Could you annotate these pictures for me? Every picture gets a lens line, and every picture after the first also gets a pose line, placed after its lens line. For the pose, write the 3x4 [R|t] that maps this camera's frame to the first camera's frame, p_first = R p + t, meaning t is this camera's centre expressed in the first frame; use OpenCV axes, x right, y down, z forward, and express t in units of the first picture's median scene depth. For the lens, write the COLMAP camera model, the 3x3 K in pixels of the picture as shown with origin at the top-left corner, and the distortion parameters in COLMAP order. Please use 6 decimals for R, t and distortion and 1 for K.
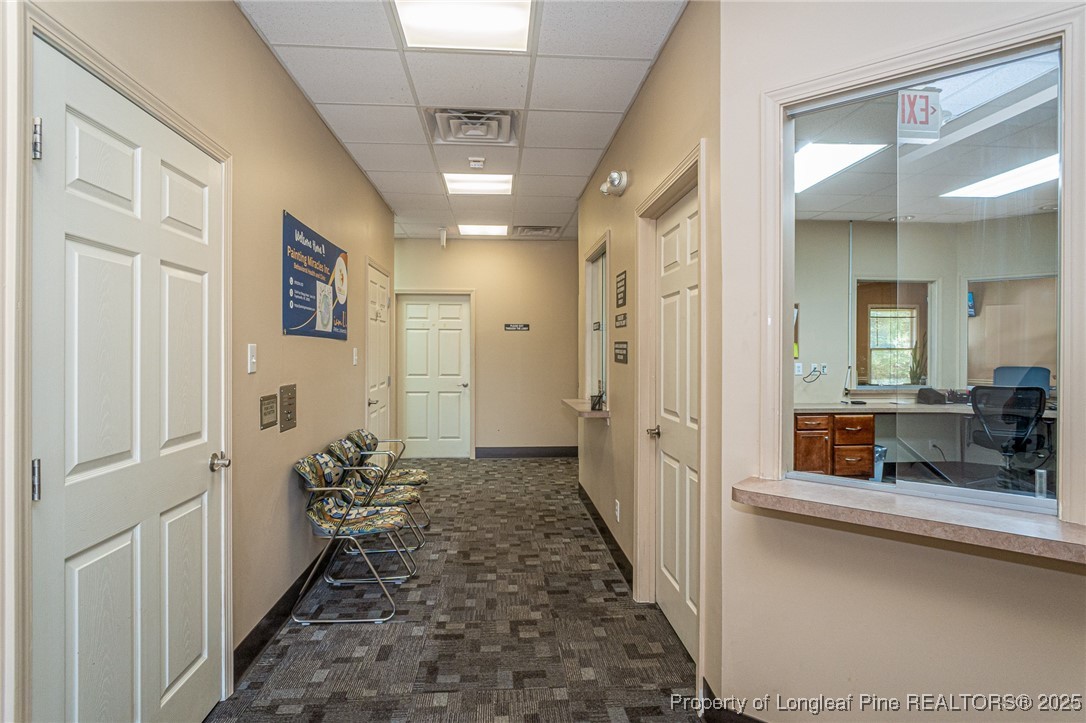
lens RADIAL K [[582.1, 0, 547.1], [0, 582.1, 356.2], [0, 0, 1]] dist [-0.005906, -0.000960]
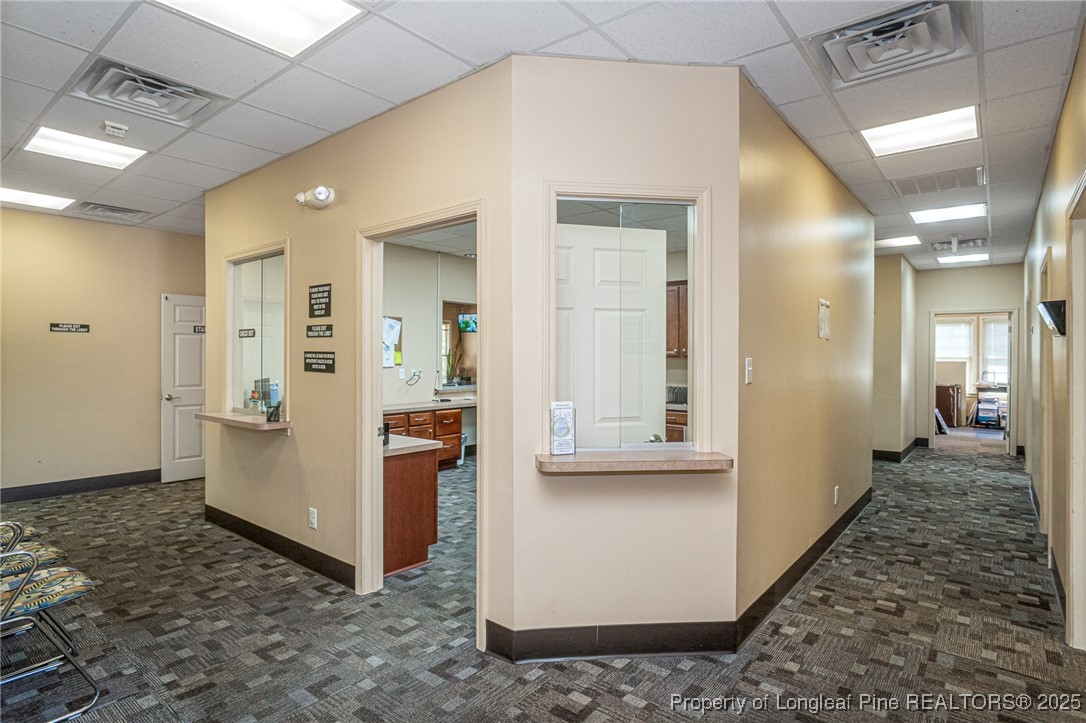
lens RADIAL K [[563.2, 0, 543.4], [0, 563.2, 357.5], [0, 0, 1]] dist [0.000110, 0.000535]
pose [[0.701848, -0.000065, 0.712327, -0.292701], [0.004155, 0.999983, -0.004002, -0.008702], [-0.712314, 0.005769, 0.701837, 0.023444]]
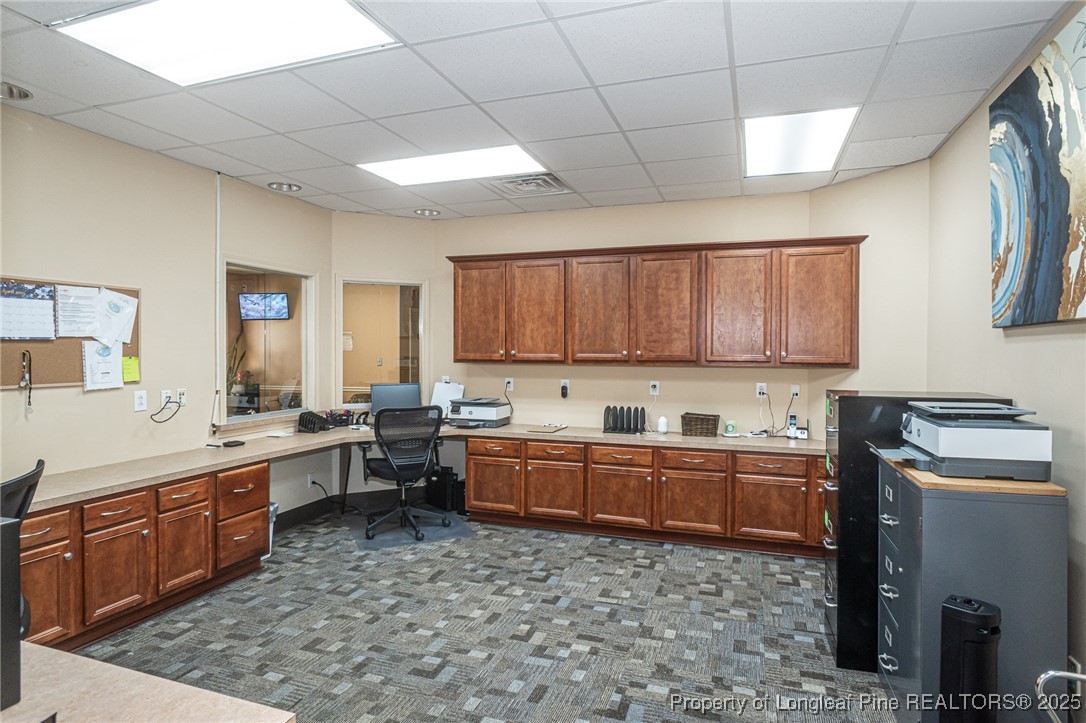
lens RADIAL K [[596.5, 0, 553.2], [0, 596.5, 357.0], [0, 0, 1]] dist [-0.024873, 0.013877]
pose [[0.409530, -0.012277, 0.912214, 0.100829], [0.004678, 0.999925, 0.011357, -0.047526], [-0.912285, -0.000384, 0.409556, 0.651488]]
